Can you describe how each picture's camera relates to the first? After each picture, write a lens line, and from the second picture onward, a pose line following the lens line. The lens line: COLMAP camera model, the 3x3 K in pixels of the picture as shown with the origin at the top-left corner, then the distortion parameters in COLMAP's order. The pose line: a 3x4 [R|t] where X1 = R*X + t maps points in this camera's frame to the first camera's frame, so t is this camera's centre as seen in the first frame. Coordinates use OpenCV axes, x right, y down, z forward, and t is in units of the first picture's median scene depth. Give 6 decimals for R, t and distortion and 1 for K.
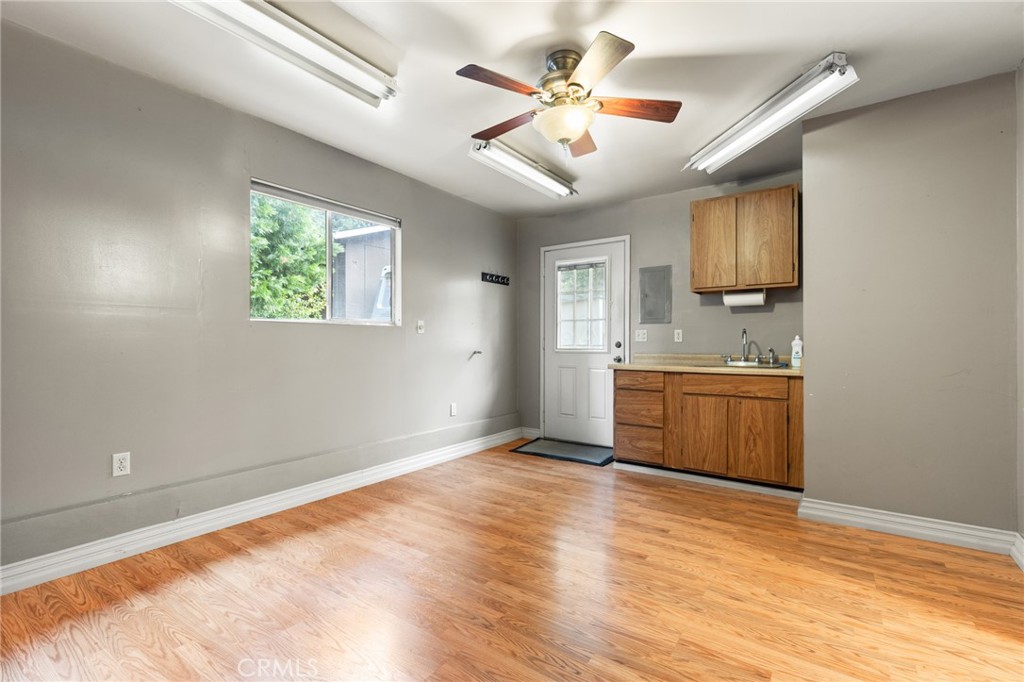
lens RADIAL K [[462.4, 0, 512.0], [0, 462.4, 343.4], [0, 0, 1]] dist [0.008776, -0.000374]
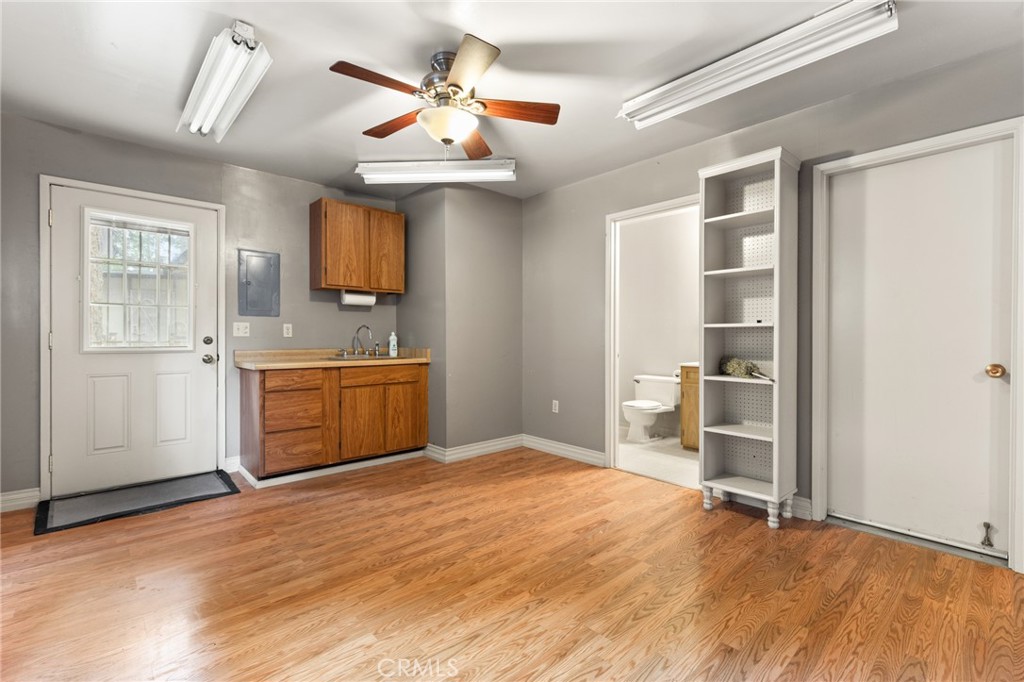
lens RADIAL K [[462.4, 0, 516.5], [0, 462.4, 338.9], [0, 0, 1]] dist [0.008776, -0.000374]
pose [[0.201721, -0.003098, 0.979438, -0.589708], [0.001345, 0.999995, 0.002886, -0.001642], [-0.979442, 0.000735, 0.201724, 0.442991]]
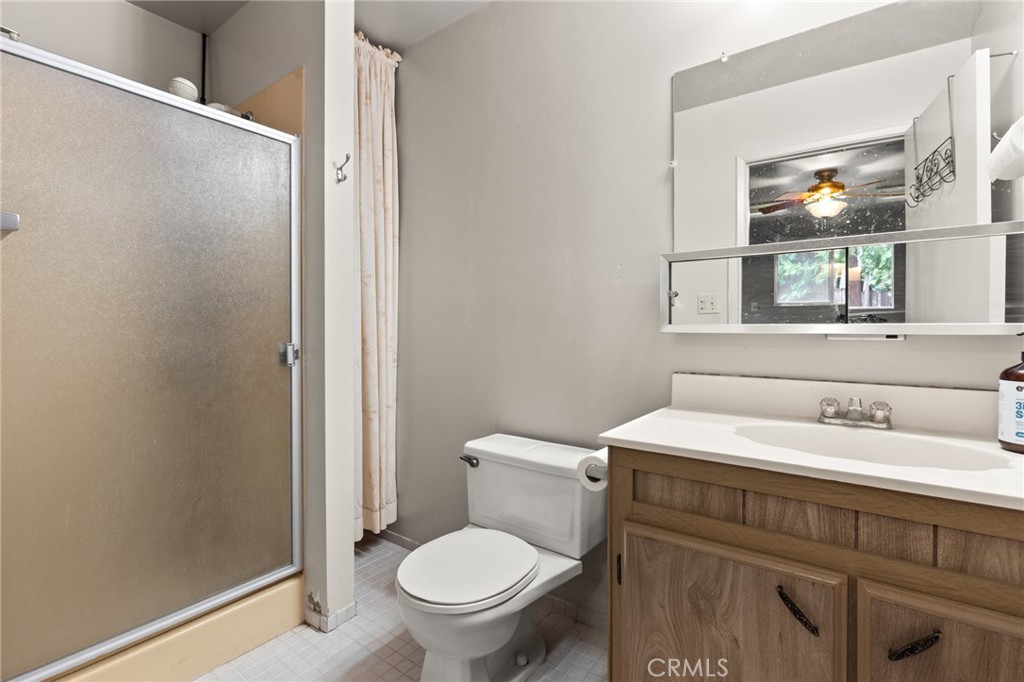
lens RADIAL K [[462.4, 0, 514.2], [0, 462.4, 333.8], [0, 0, 1]] dist [0.008776, -0.000374]
pose [[0.006077, -0.013495, 0.999890, 0.515575], [0.004160, 0.999901, 0.013470, 0.001080], [-0.999973, 0.004078, 0.006132, 0.308756]]
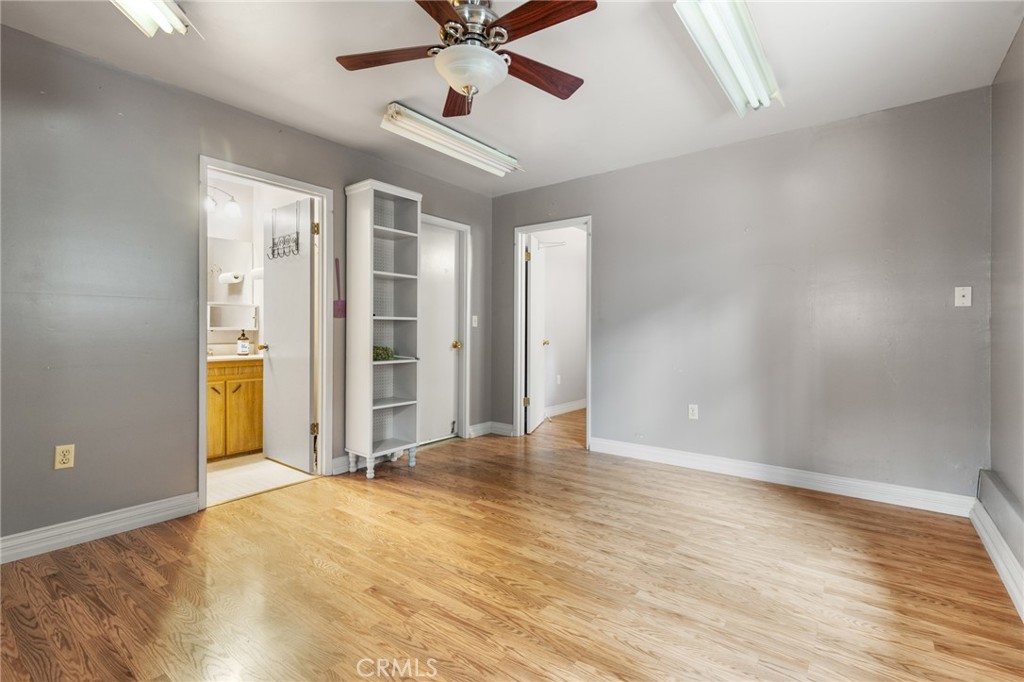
lens RADIAL K [[462.4, 0, 515.5], [0, 462.4, 334.9], [0, 0, 1]] dist [0.008776, -0.000374]
pose [[-0.999589, -0.005438, 0.028151, 0.004048], [-0.005051, 0.999892, 0.013794, -0.002733], [-0.028223, 0.013646, -0.999509, 1.262865]]
